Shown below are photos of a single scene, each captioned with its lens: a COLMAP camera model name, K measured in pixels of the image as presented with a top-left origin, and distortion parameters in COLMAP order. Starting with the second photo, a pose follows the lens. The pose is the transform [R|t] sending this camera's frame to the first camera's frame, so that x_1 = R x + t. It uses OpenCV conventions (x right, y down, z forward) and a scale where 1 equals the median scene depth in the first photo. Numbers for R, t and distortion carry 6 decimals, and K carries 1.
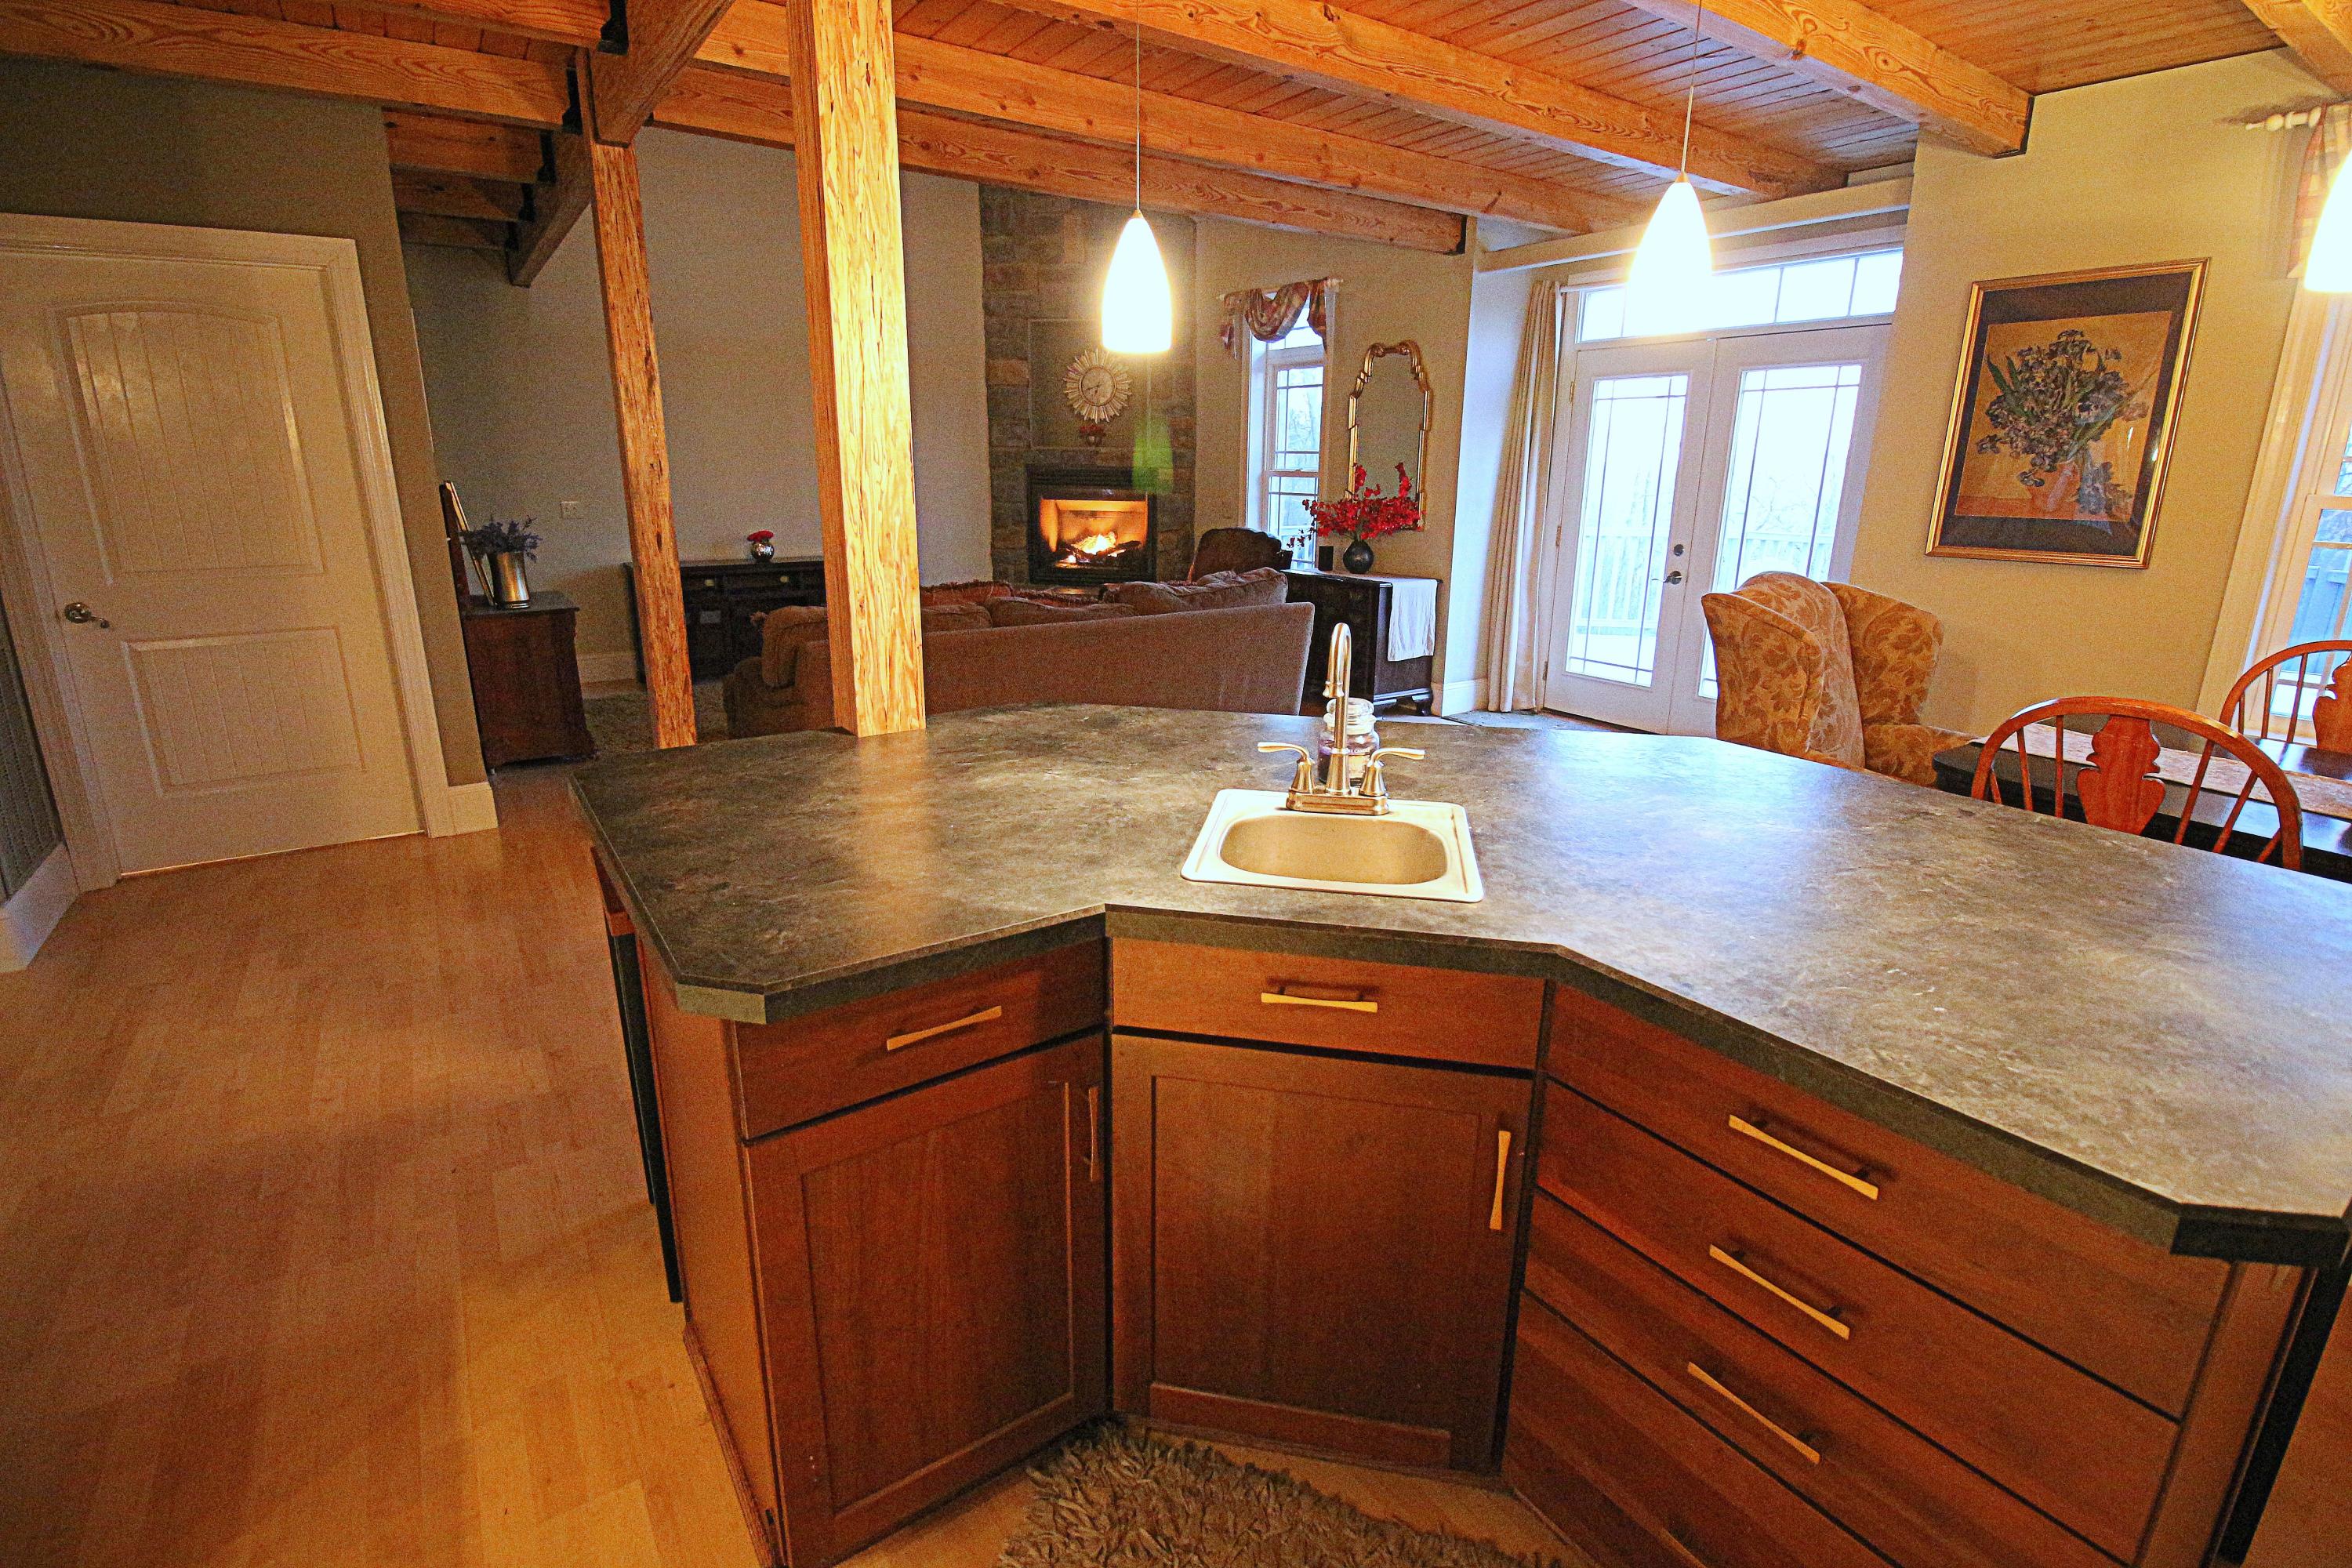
lens RADIAL K [[1089.4, 0, 1180.1], [0, 1089.4, 749.2], [0, 0, 1]] dist [0.001225, -0.012556]
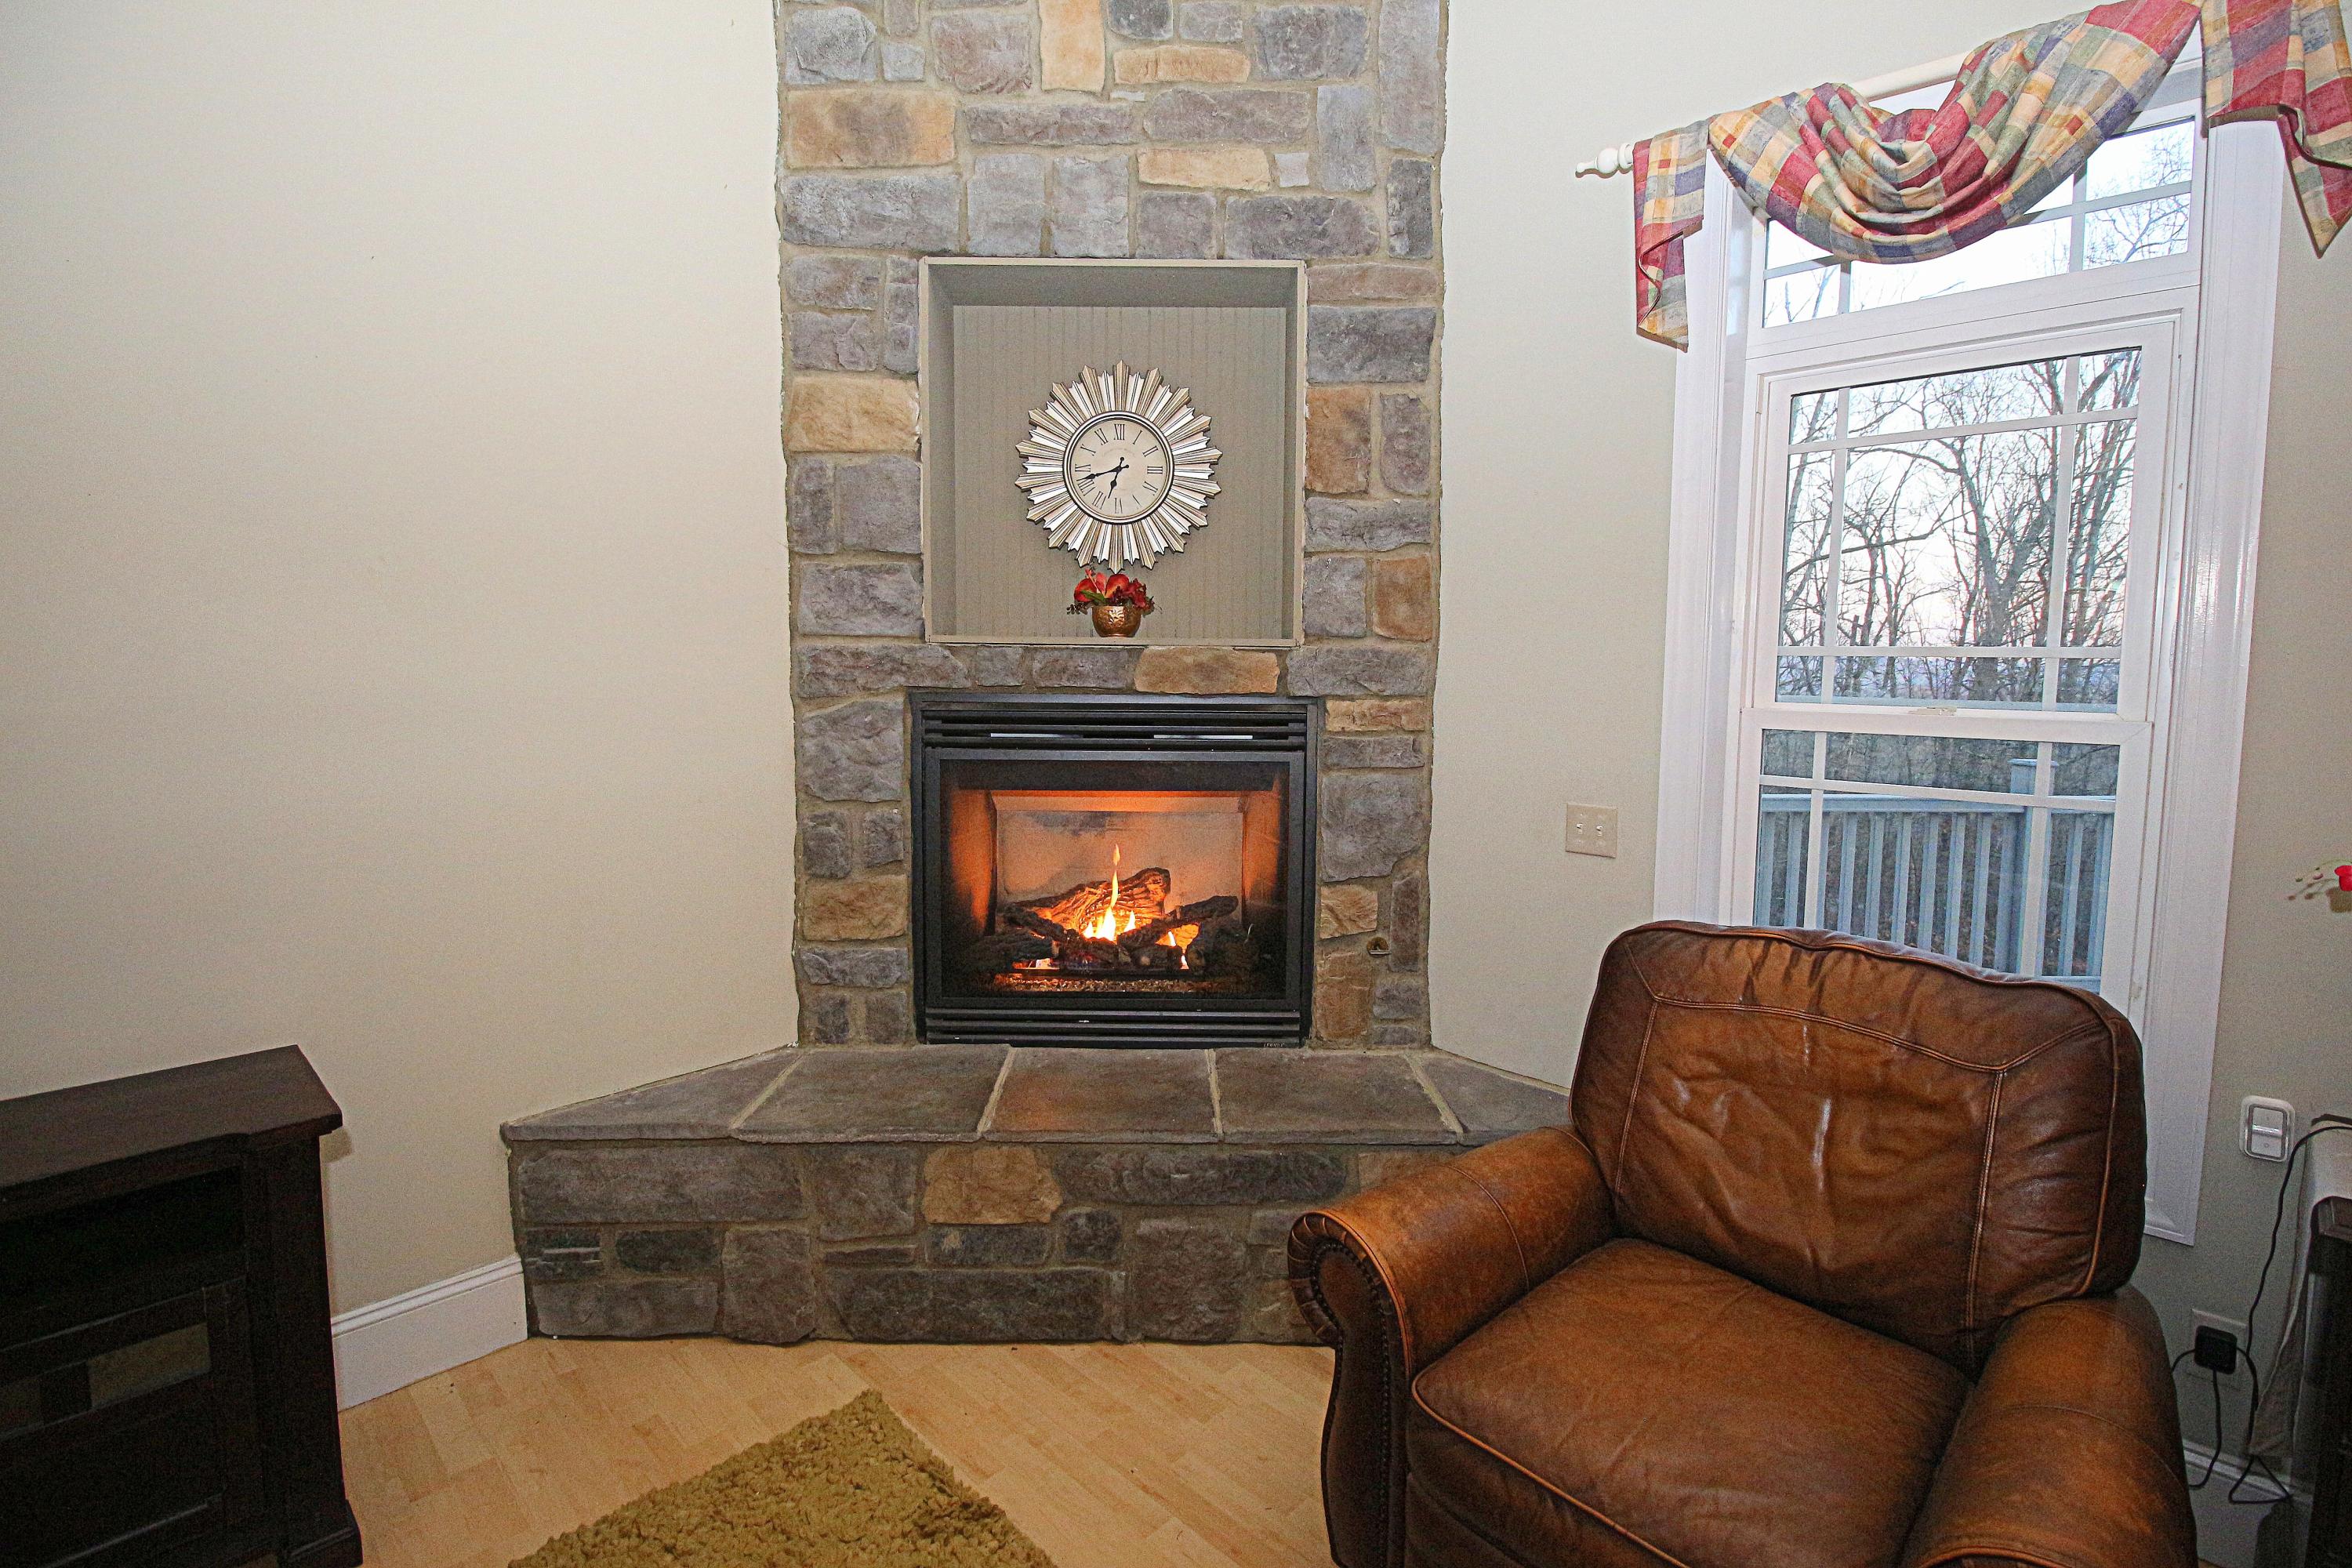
lens RADIAL K [[1089.4, 0, 1180.1], [0, 1089.4, 749.2], [0, 0, 1]] dist [0.001225, -0.012556]
pose [[0.980727, -0.021250, 0.194223, -0.125714], [0.054203, 0.984640, -0.165971, -0.185368], [-0.187713, 0.173300, 0.966815, 0.672935]]
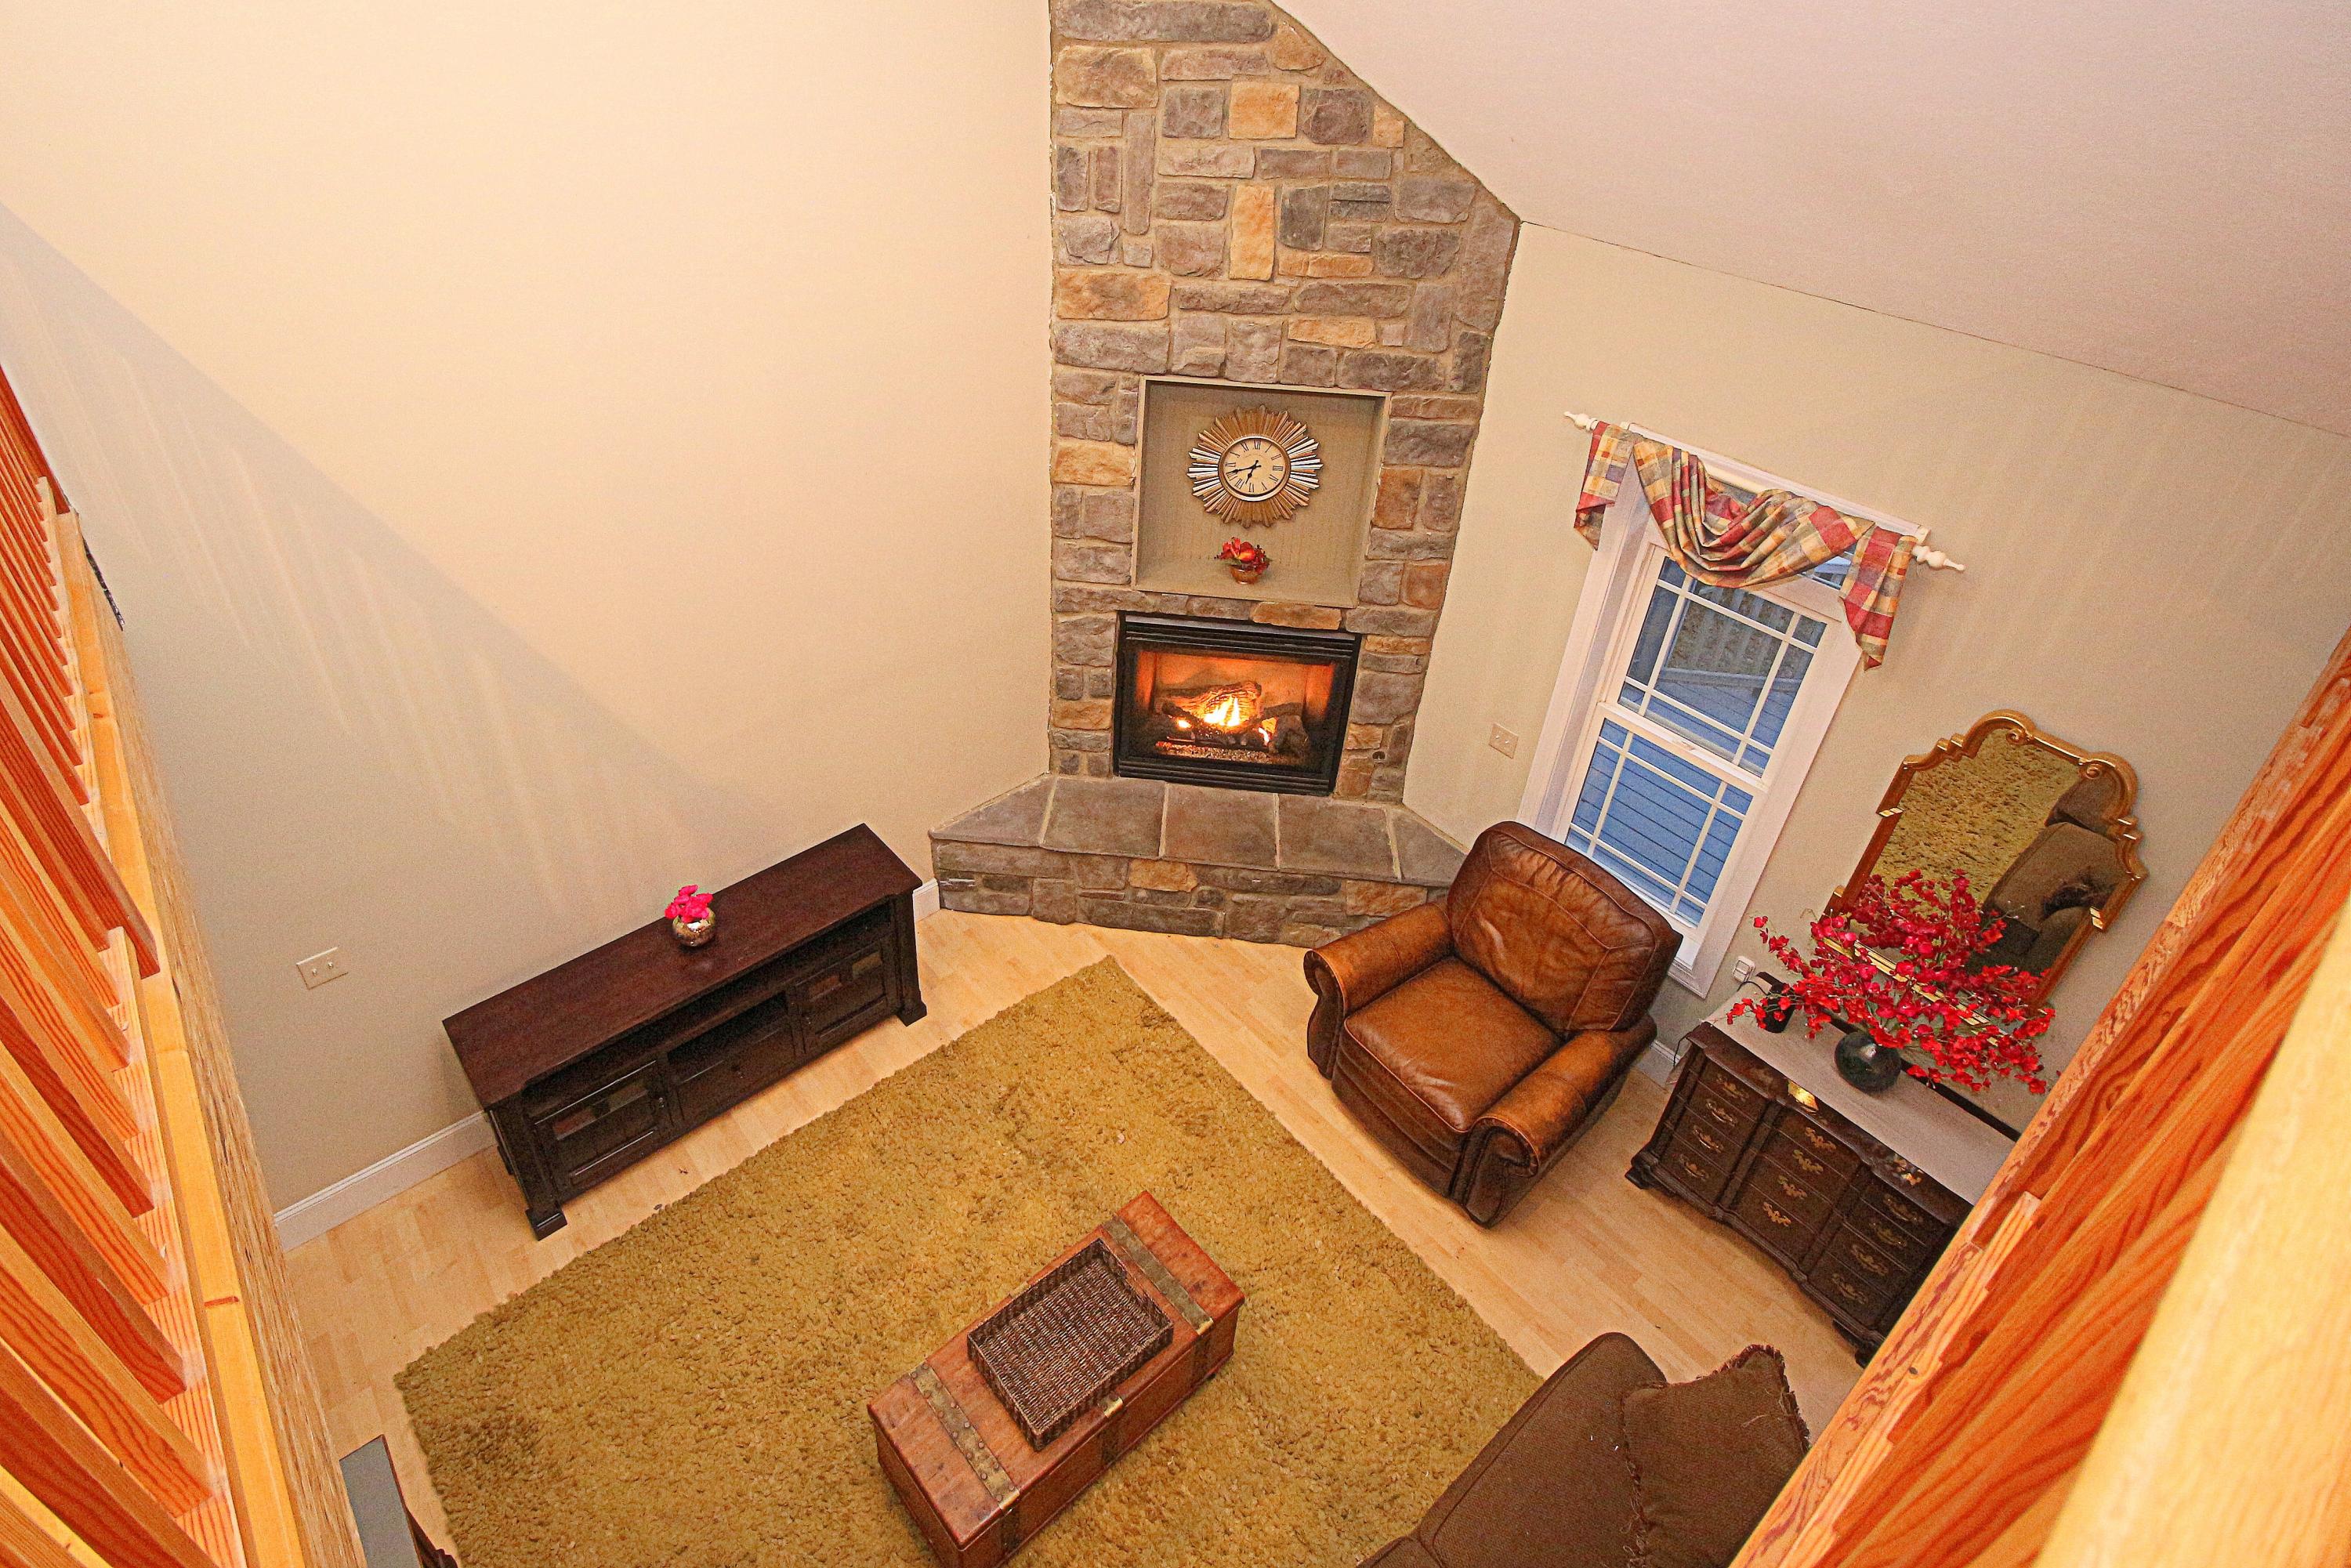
lens RADIAL K [[1221.7, 0, 1078.6], [0, 1221.7, 672.4], [0, 0, 1]] dist [-0.000448, -0.000197]
pose [[0.997640, -0.033284, 0.060063, -0.200530], [0.011205, 0.941860, 0.335818, -0.440125], [-0.067748, -0.334352, 0.940010, 0.407323]]
